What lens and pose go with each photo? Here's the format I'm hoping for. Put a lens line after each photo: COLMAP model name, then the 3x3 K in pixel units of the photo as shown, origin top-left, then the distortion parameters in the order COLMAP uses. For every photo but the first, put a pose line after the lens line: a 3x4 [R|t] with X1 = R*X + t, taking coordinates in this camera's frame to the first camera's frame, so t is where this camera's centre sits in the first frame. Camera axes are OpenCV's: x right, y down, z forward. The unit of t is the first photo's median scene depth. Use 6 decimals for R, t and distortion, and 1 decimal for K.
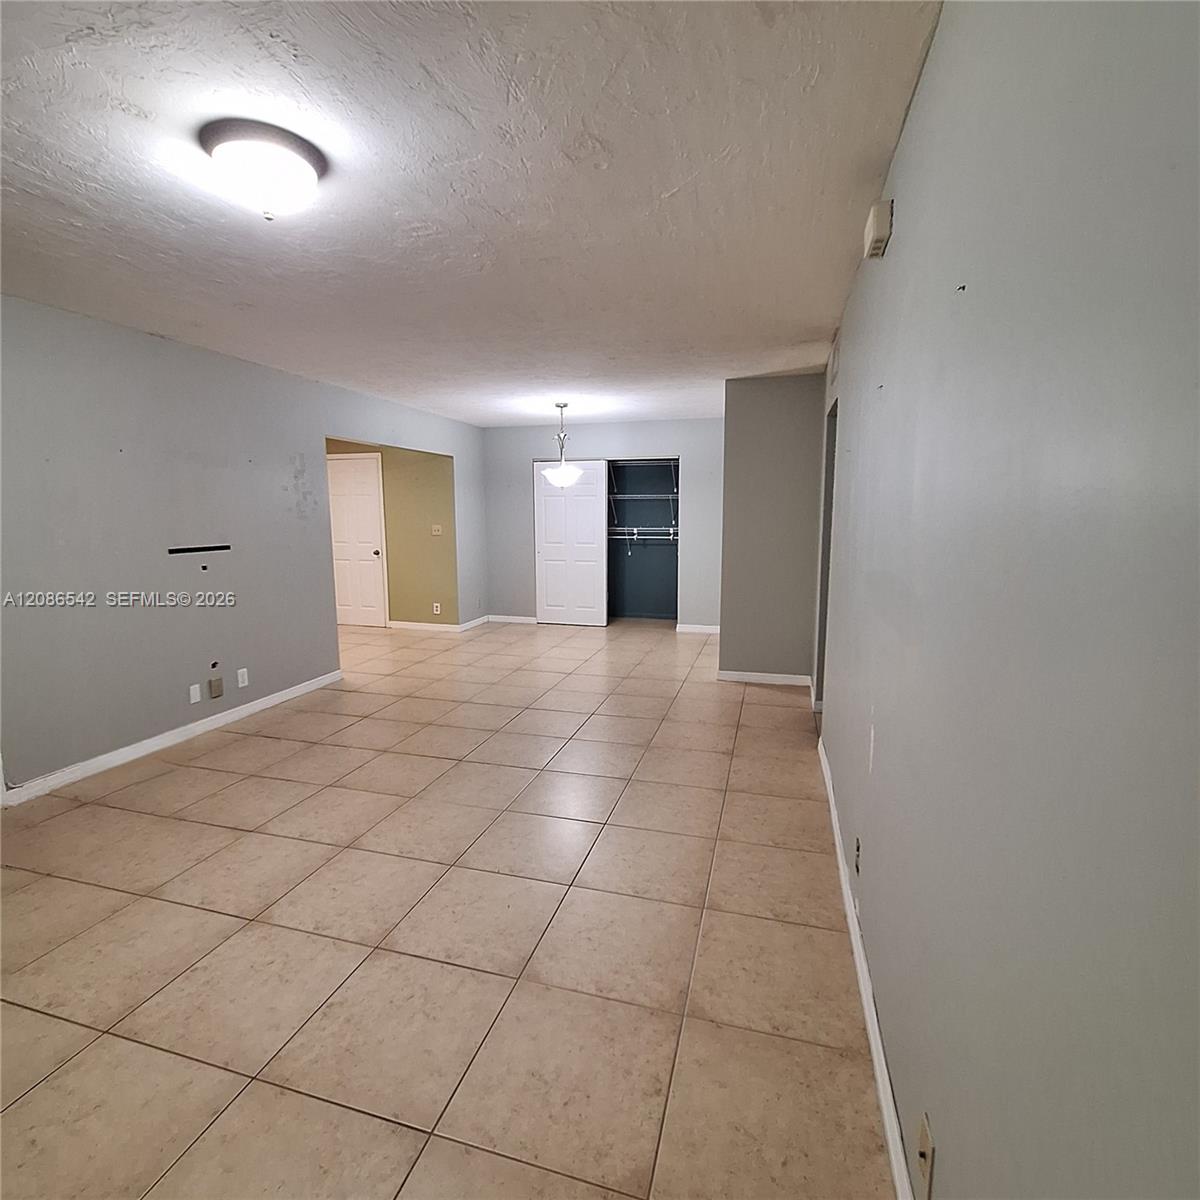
lens RADIAL K [[626.0, 0, 594.0], [0, 626.0, 601.1], [0, 0, 1]] dist [-0.000180, 0.001872]
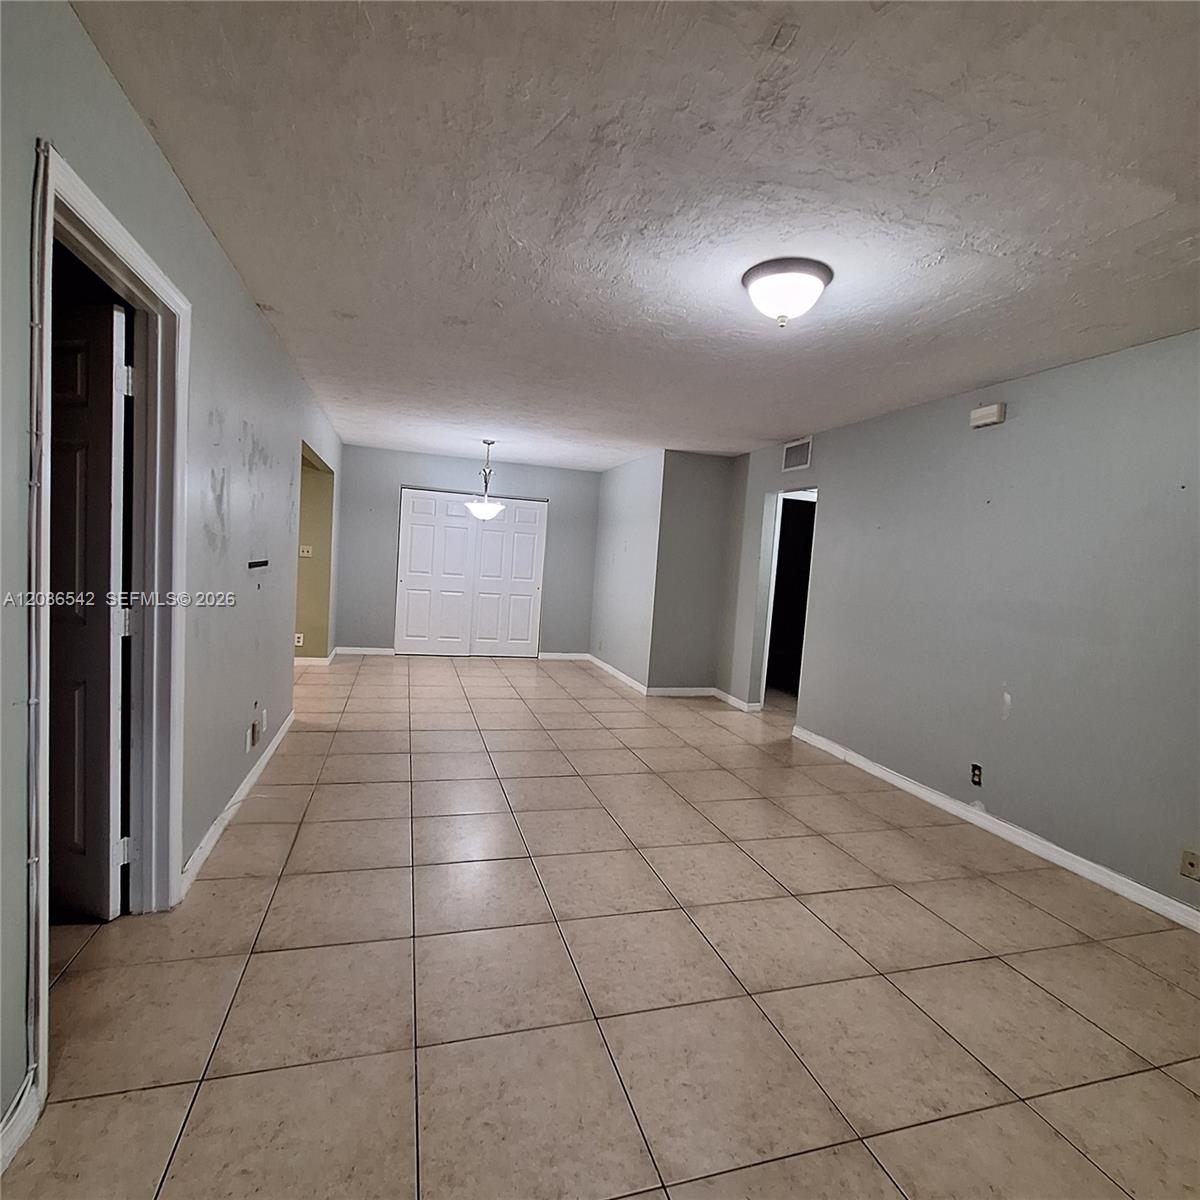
lens RADIAL K [[626.0, 0, 598.2], [0, 626.0, 599.5], [0, 0, 1]] dist [-0.000180, 0.001872]
pose [[0.835782, 0.027460, 0.548374, -0.652950], [0.003857, 0.998430, -0.055876, 0.011077], [-0.549048, 0.048815, 0.834364, 0.059798]]
